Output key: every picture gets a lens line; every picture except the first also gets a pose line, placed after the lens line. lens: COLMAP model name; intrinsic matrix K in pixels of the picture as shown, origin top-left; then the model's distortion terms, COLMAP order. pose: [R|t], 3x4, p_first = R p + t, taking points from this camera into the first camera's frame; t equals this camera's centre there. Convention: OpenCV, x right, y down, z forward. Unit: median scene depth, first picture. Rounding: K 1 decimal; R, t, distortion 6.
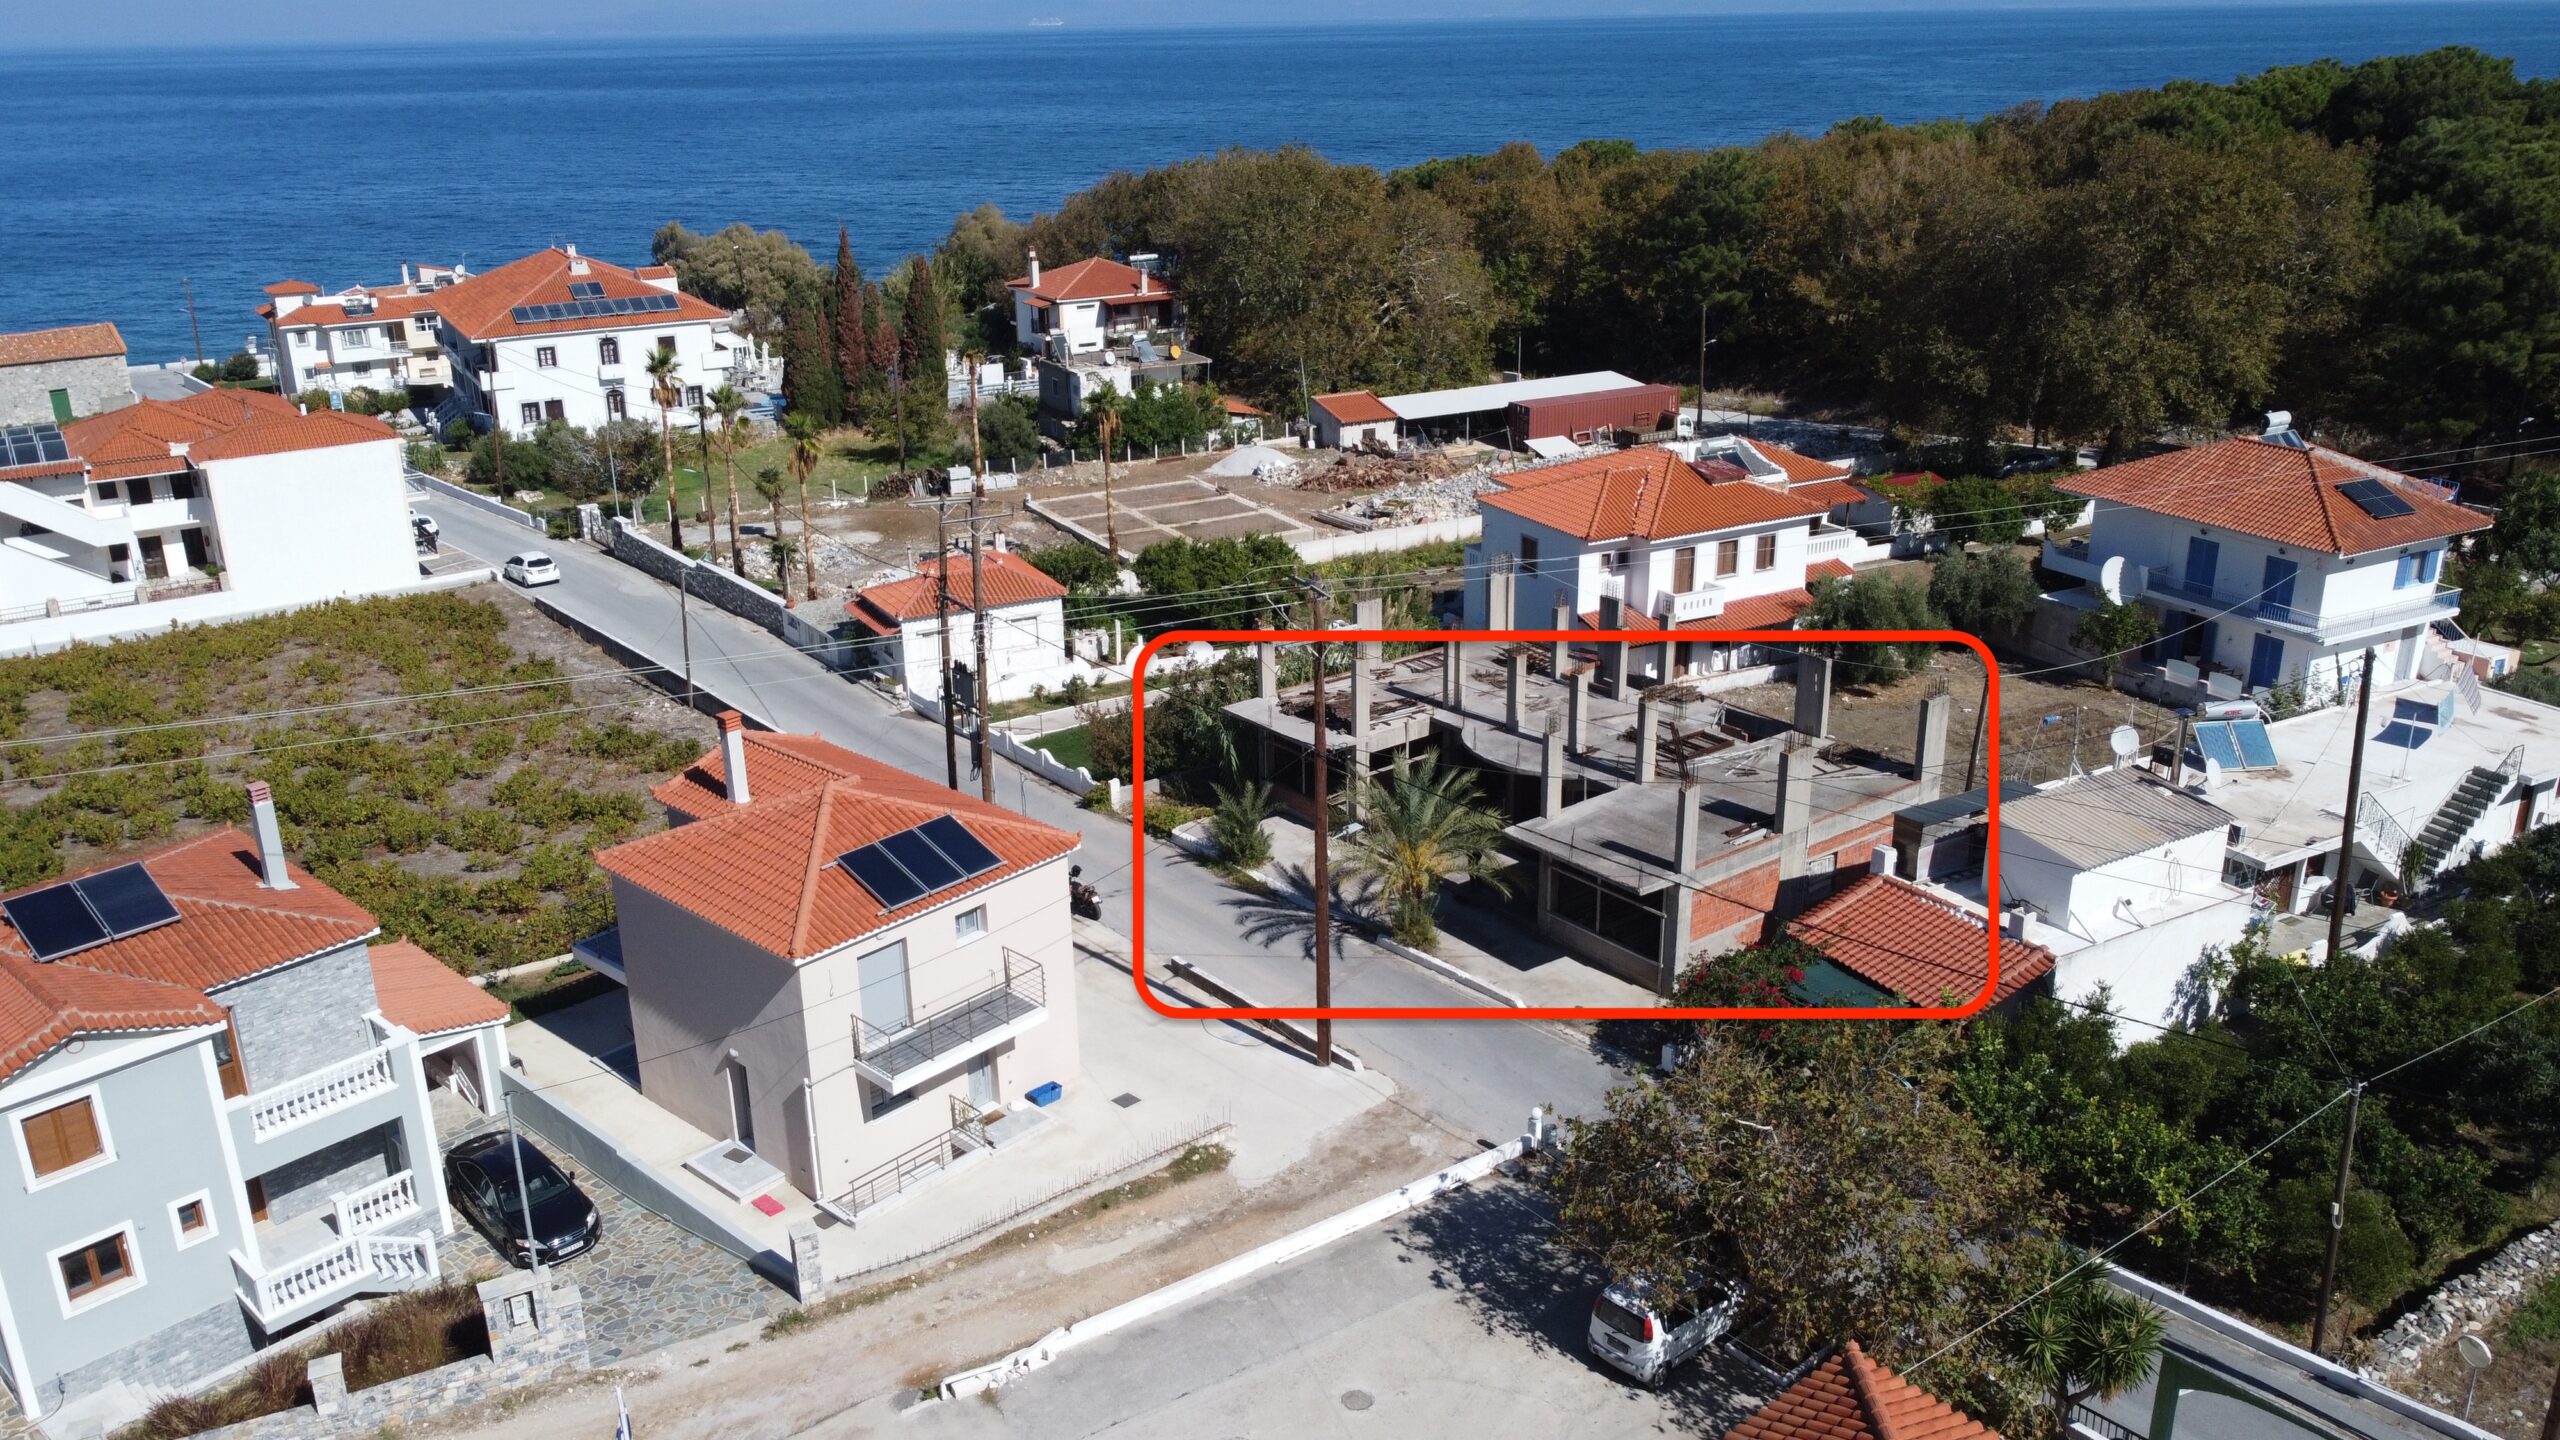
lens RADIAL K [[1941.0, 0, 1271.8], [0, 1941.0, 699.2], [0, 0, 1]] dist [0.001196, -0.002948]
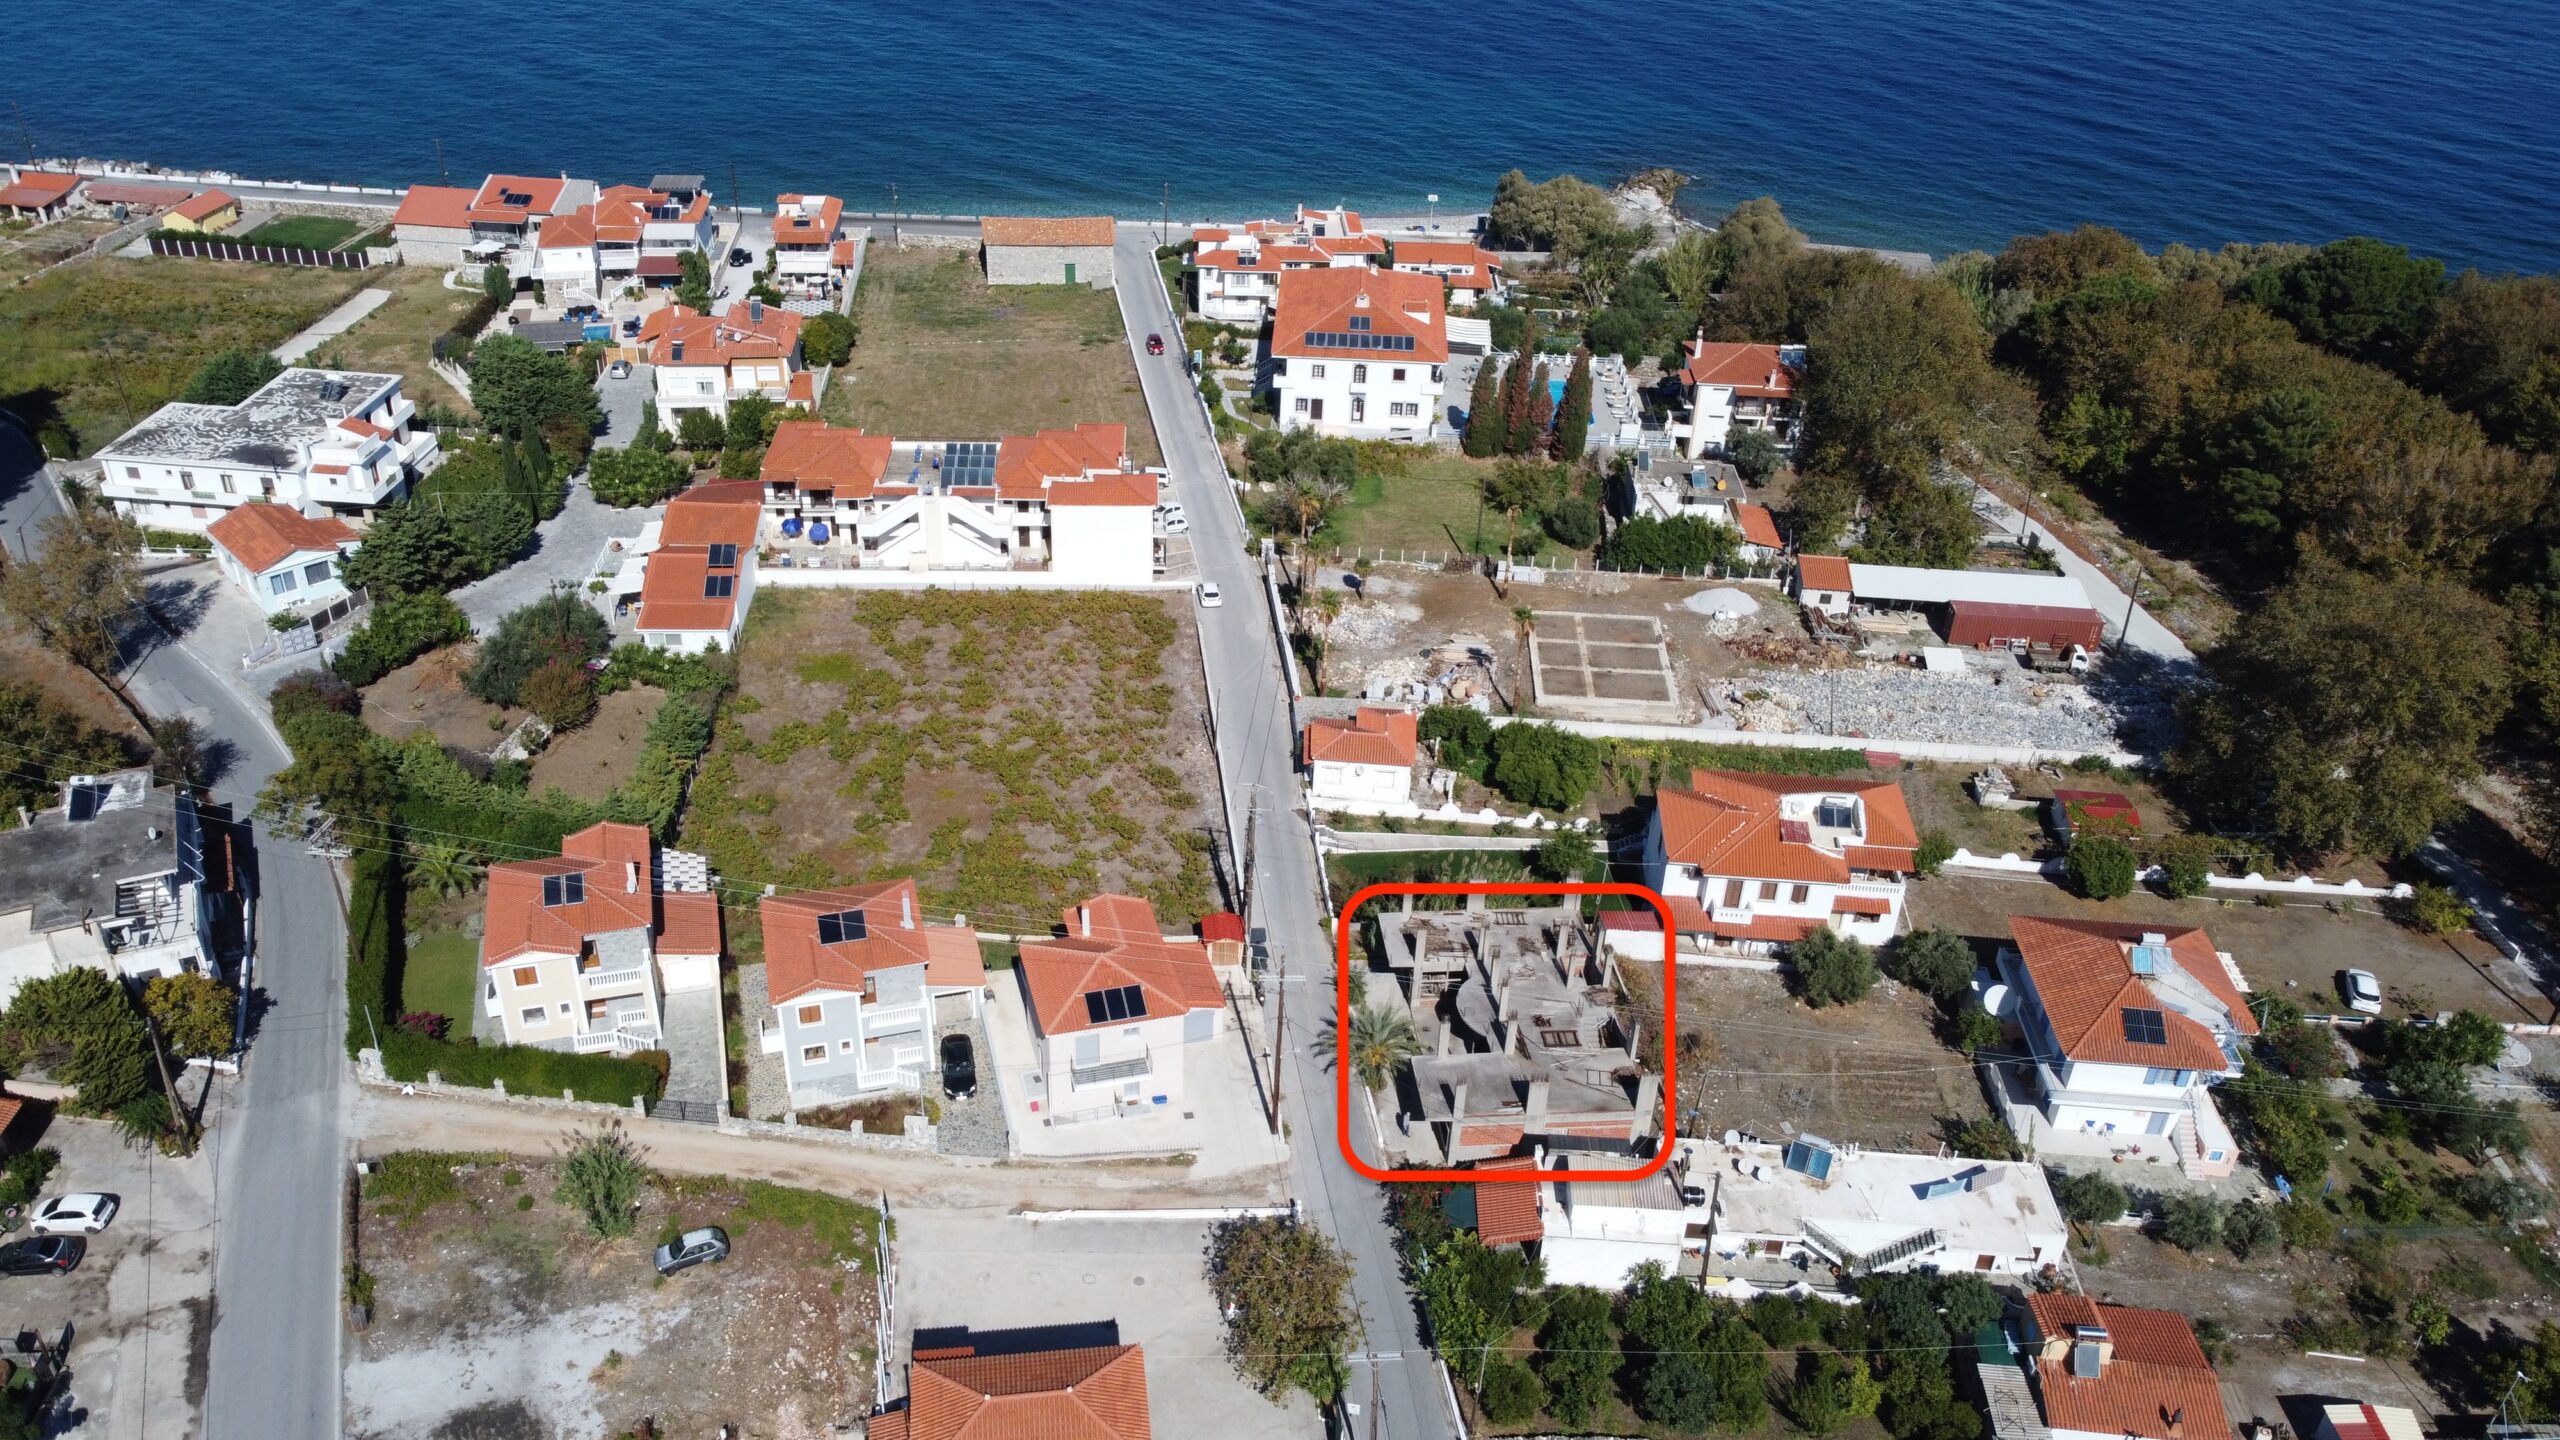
lens RADIAL K [[1941.0, 0, 1271.8], [0, 1941.0, 718.9], [0, 0, 1]] dist [0.001196, -0.002948]
pose [[0.849101, 0.318583, -0.421347, 0.423812], [-0.219213, 0.938247, 0.267654, -0.447040], [0.480597, -0.134900, 0.866504, -0.460006]]
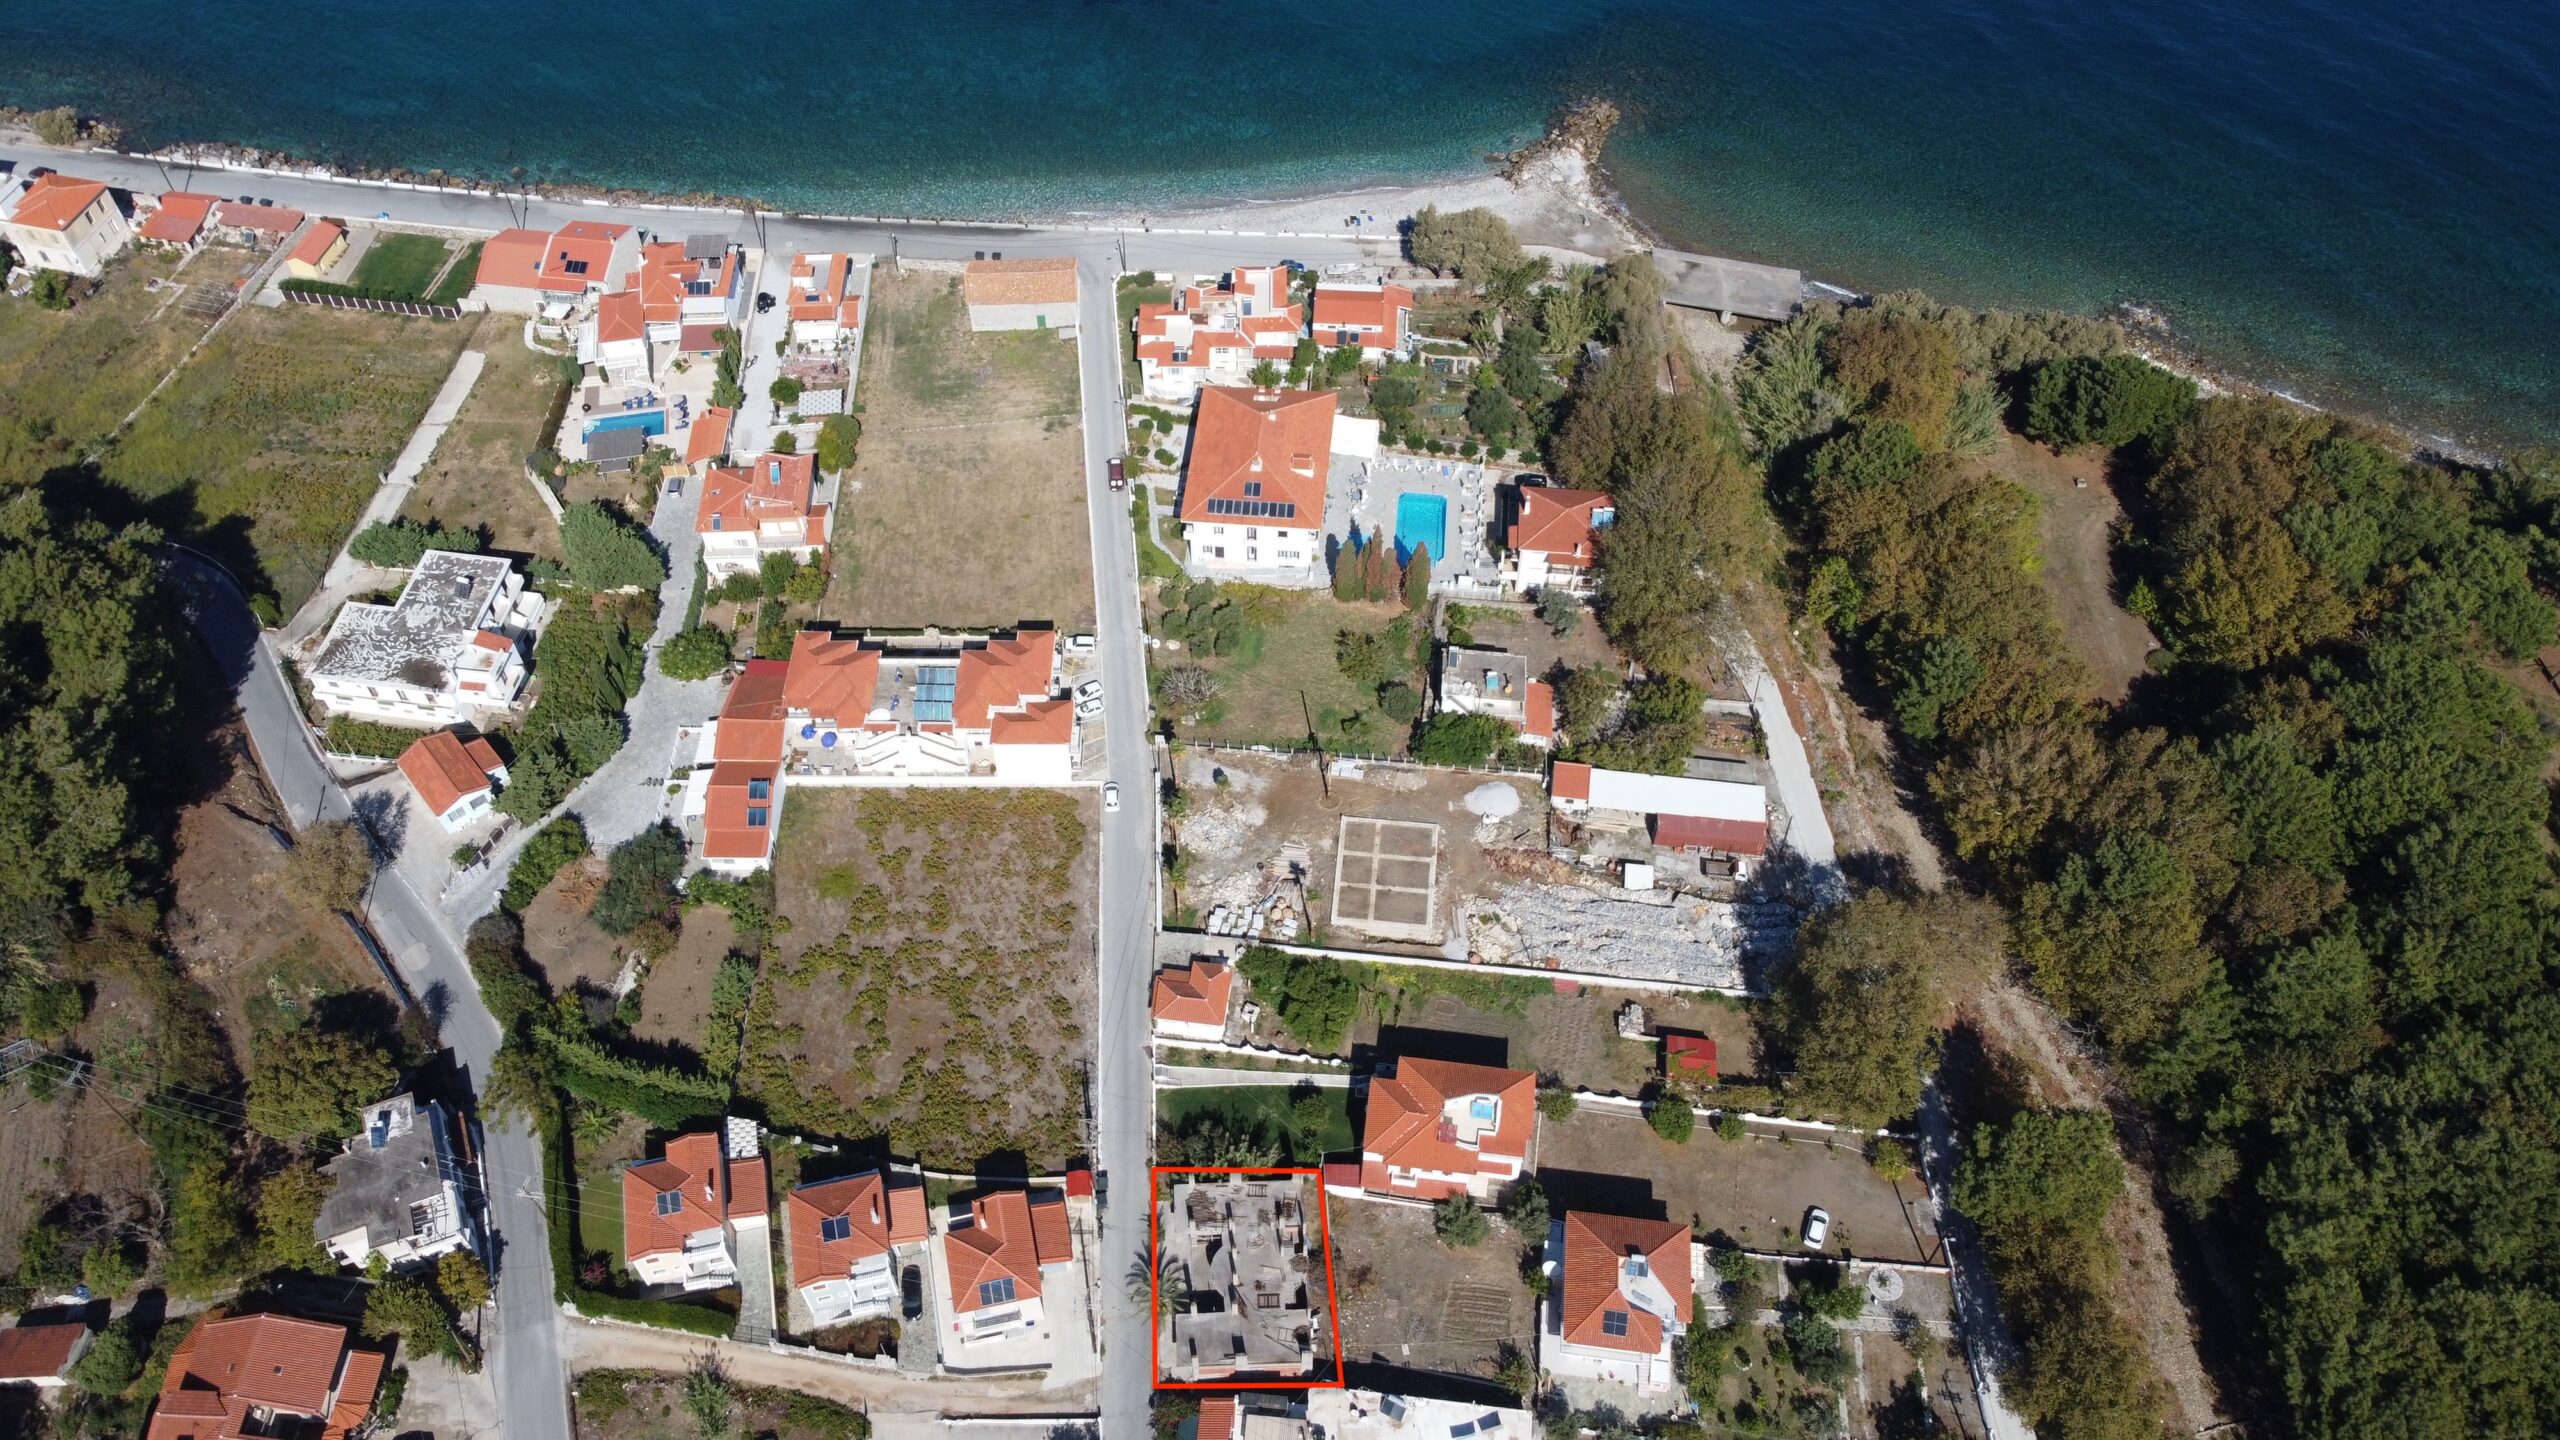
lens RADIAL K [[1941.0, 0, 1273.8], [0, 1941.0, 715.4], [0, 0, 1]] dist [0.001196, -0.002948]
pose [[0.820574, 0.461957, -0.336532, 0.527647], [-0.203028, 0.786016, 0.583917, -1.598873], [0.534264, -0.410822, 0.738775, -0.578681]]
